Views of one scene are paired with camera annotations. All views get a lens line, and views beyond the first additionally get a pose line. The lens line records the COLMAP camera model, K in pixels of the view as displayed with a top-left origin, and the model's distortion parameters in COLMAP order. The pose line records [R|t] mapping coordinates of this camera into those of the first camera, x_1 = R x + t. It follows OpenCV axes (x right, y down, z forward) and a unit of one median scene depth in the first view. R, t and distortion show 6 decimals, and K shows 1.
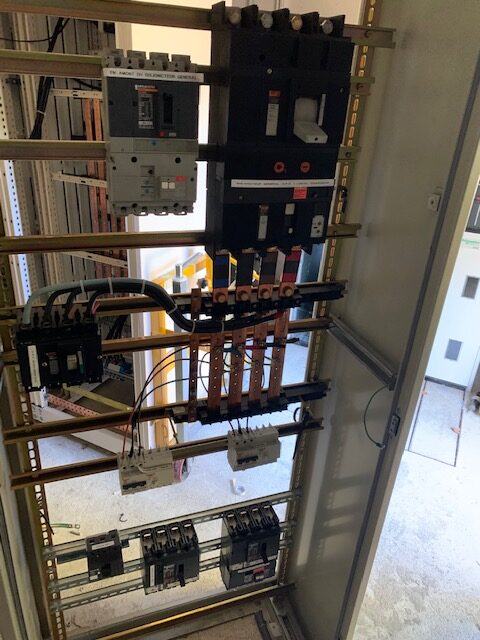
lens RADIAL K [[484.5, 0, 240.4], [0, 484.5, 317.7], [0, 0, 1]] dist [0.004915, -0.008708]
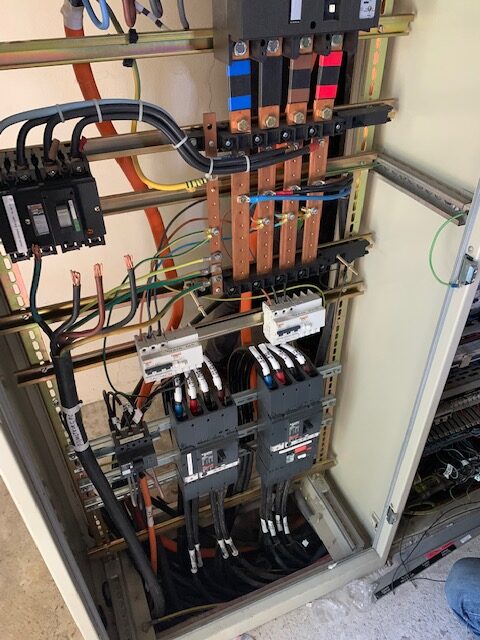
lens RADIAL K [[484.5, 0, 240.5], [0, 484.5, 321.7], [0, 0, 1]] dist [0.004915, -0.008708]
pose [[0.995805, -0.091413, -0.004012, -0.075387], [0.090371, 0.975691, 0.199650, 0.122239], [-0.014336, -0.199175, 0.979859, 0.197090]]
